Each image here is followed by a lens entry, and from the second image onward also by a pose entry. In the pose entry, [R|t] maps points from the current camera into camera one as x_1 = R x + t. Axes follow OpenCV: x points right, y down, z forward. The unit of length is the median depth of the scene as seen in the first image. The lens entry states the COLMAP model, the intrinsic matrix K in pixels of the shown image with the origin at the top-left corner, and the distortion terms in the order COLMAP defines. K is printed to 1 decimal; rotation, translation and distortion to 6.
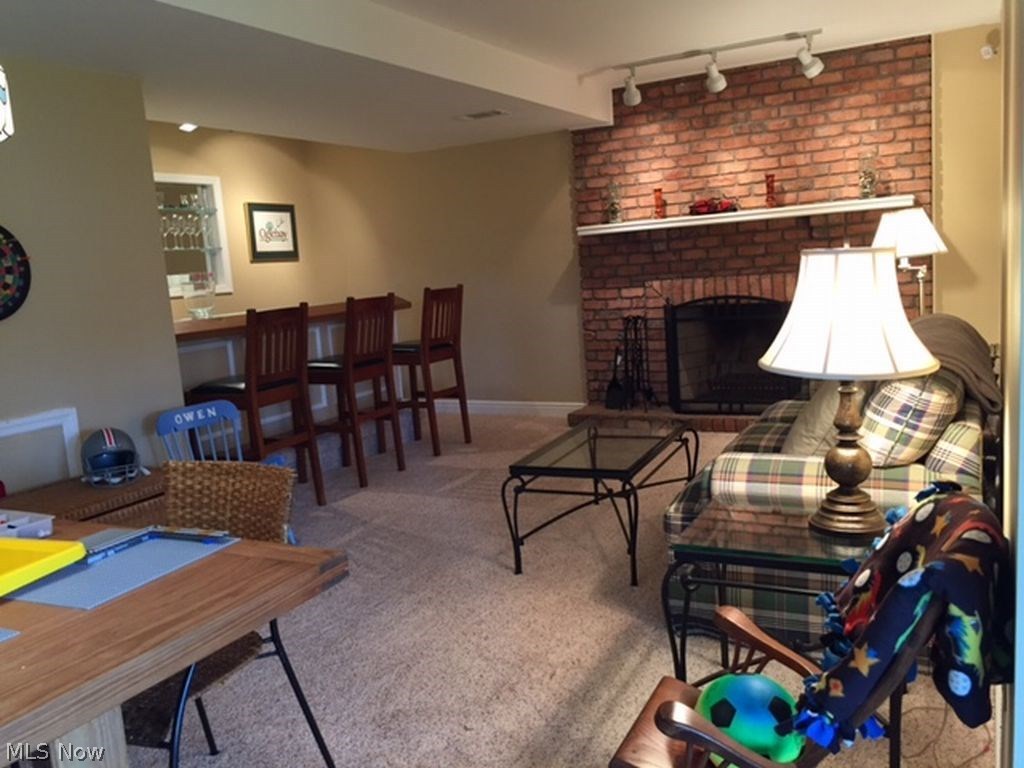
lens RADIAL K [[879.2, 0, 512.0], [0, 879.2, 384.0], [0, 0, 1]] dist [0.108942, -0.147797]
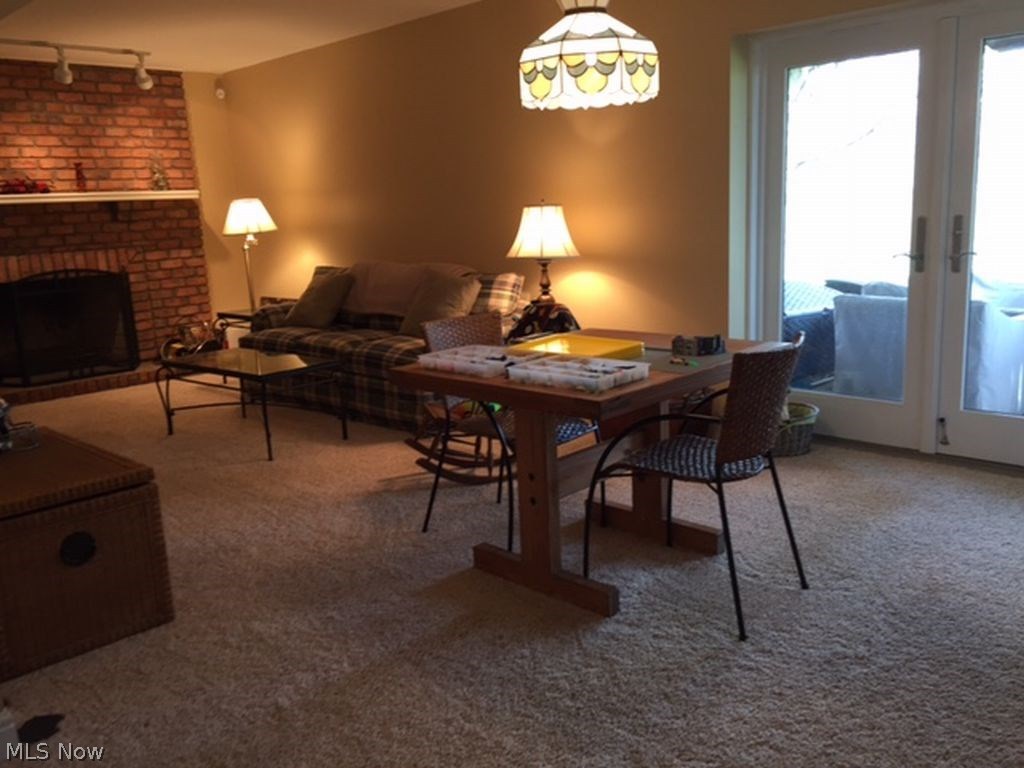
lens RADIAL K [[879.2, 0, 512.0], [0, 879.2, 384.0], [0, 0, 1]] dist [0.108942, -0.147797]
pose [[0.294014, -0.133328, 0.946456, -0.667051], [0.162584, 0.982768, 0.087937, 0.031200], [-0.941872, 0.128024, 0.310625, 0.161625]]
